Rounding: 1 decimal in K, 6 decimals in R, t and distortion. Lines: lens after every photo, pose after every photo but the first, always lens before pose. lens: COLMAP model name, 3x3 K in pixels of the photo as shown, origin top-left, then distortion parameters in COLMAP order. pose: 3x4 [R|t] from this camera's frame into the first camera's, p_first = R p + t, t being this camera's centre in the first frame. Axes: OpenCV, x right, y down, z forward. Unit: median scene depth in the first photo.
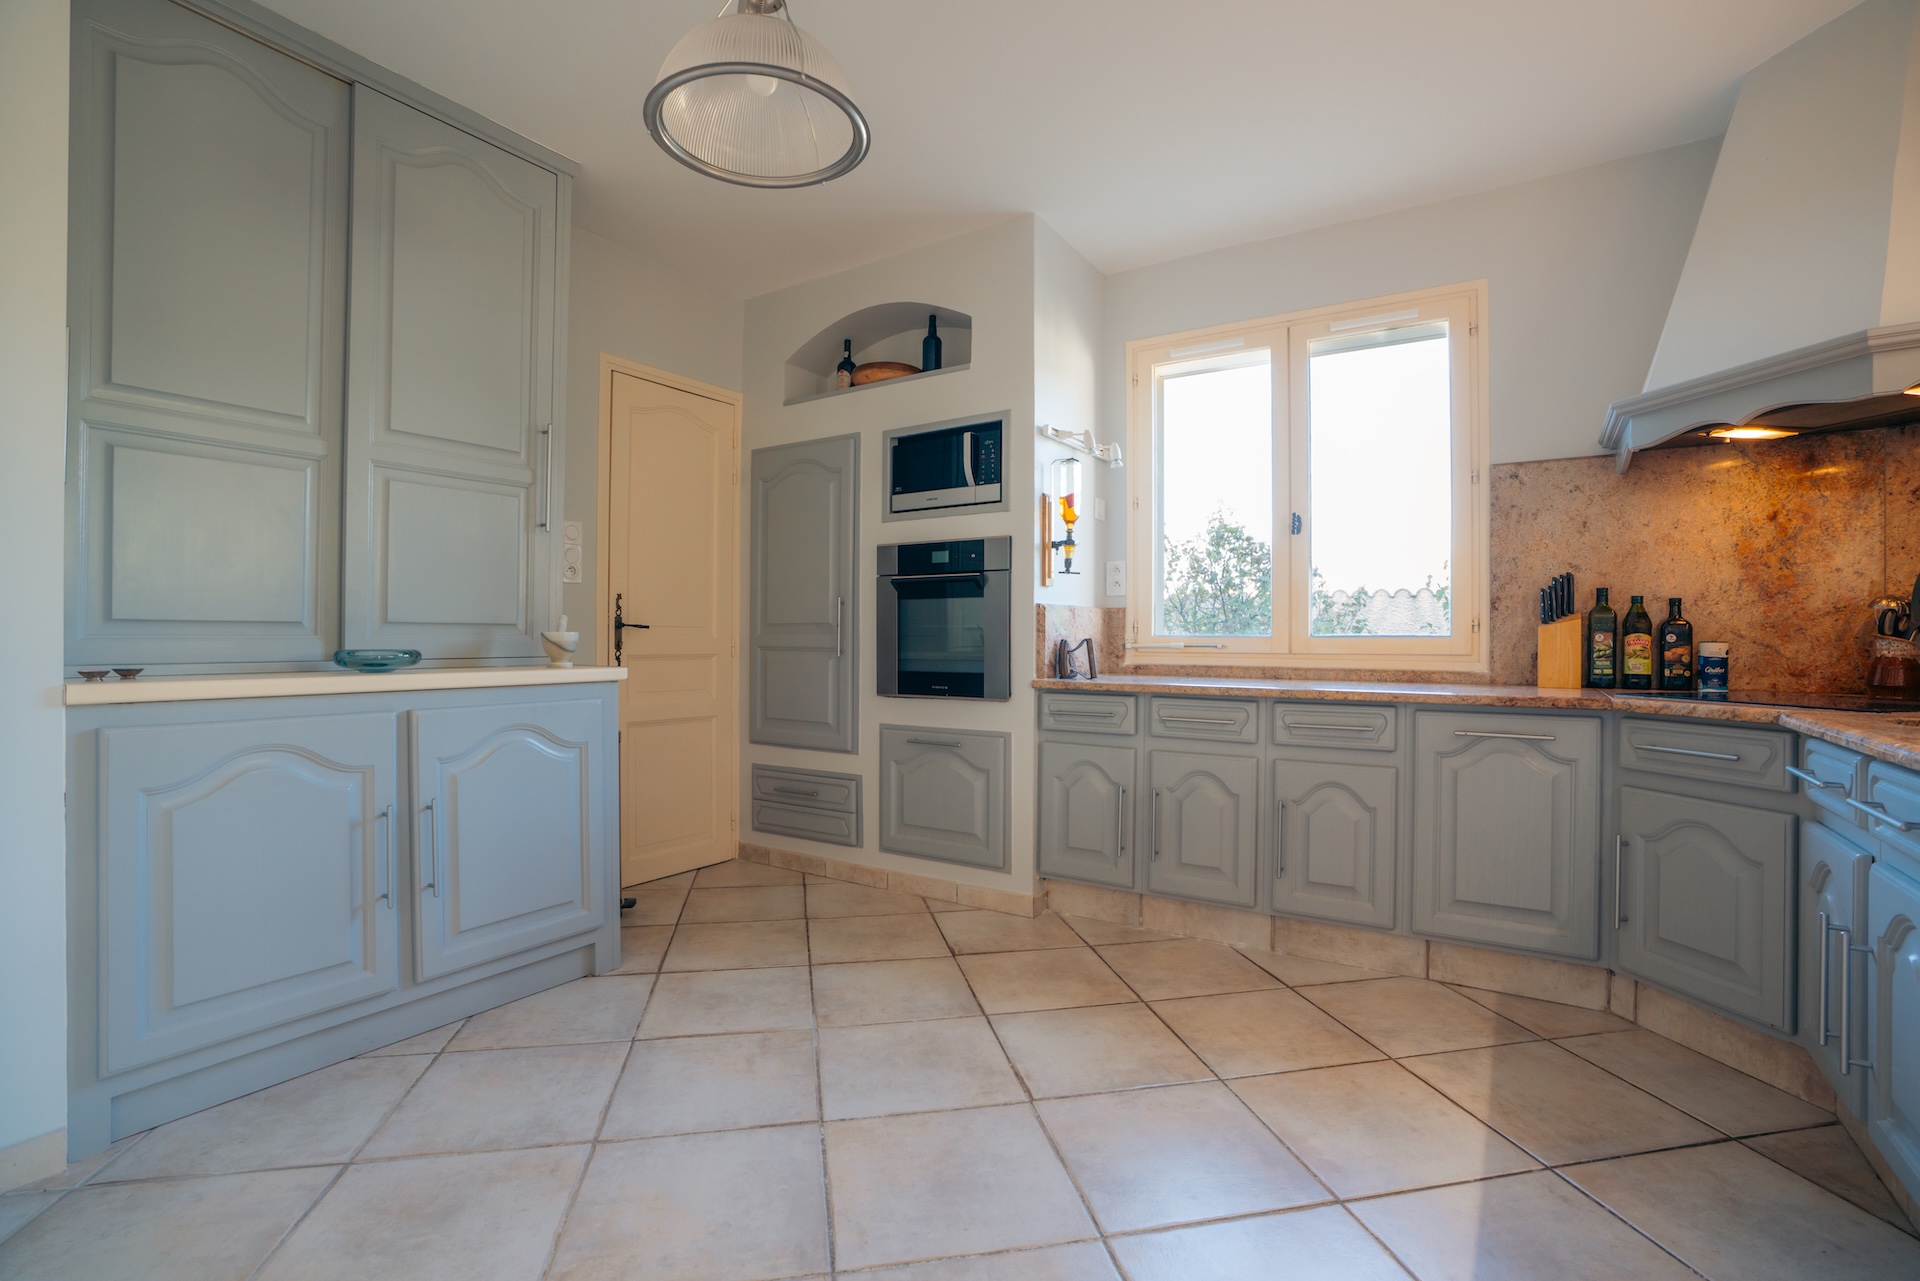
lens RADIAL K [[877.7, 0, 960.0], [0, 877.7, 640.5], [0, 0, 1]] dist [-0.075505, 0.028822]
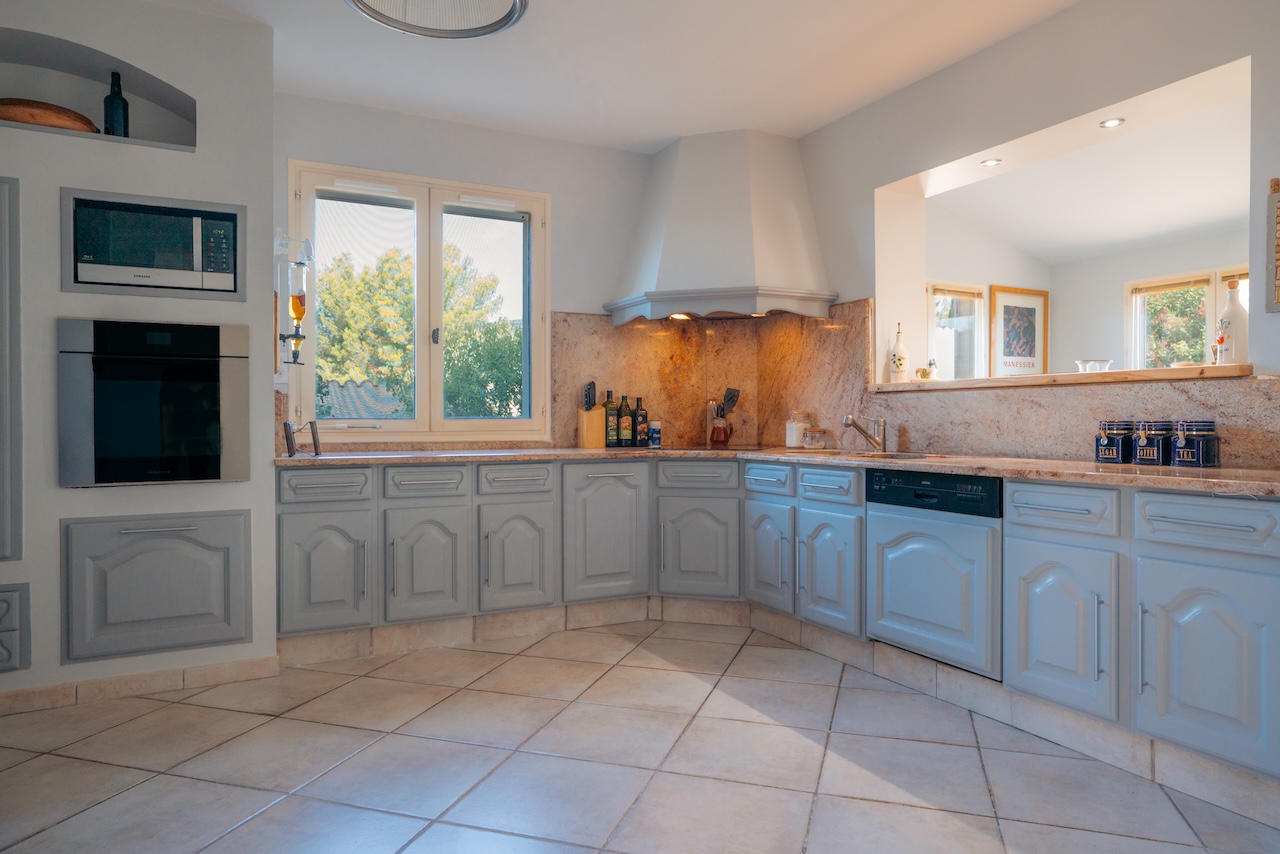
lens RADIAL K [[802.1, 0, 640.0], [0, 802.1, 427.0], [0, 0, 1]] dist [-0.003396, 0.000064]
pose [[0.488136, -0.012631, 0.872676, -0.648119], [0.006220, 0.999920, 0.010993, -0.004115], [-0.872745, 0.000062, 0.488175, 0.123256]]
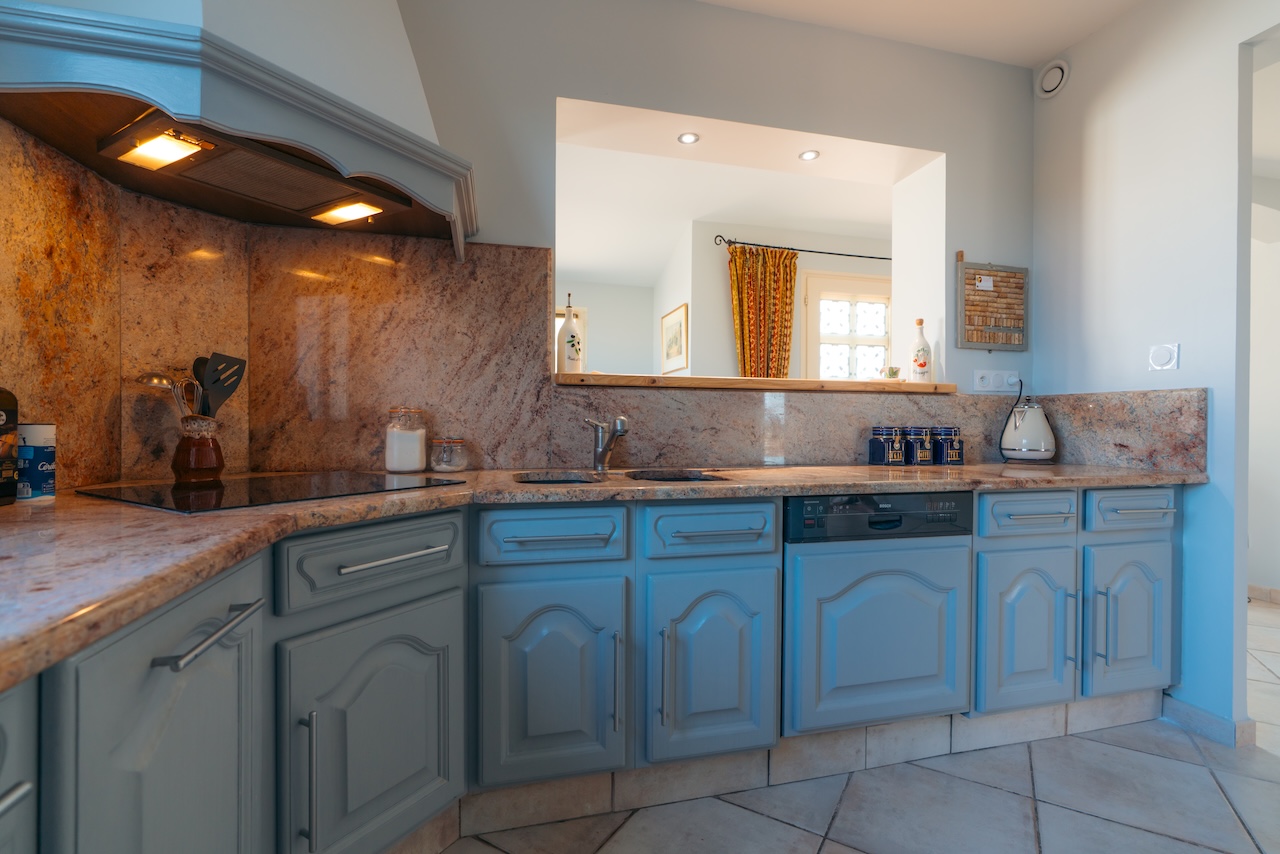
lens RADIAL K [[579.8, 0, 640.0], [0, 579.8, 427.0], [0, 0, 1]] dist [-0.011662, 0.000091]
pose [[-0.735453, -0.013219, 0.677447, 0.222142], [-0.007096, 0.999905, 0.011807, -0.004086], [-0.677539, 0.003876, -0.735477, 0.910013]]
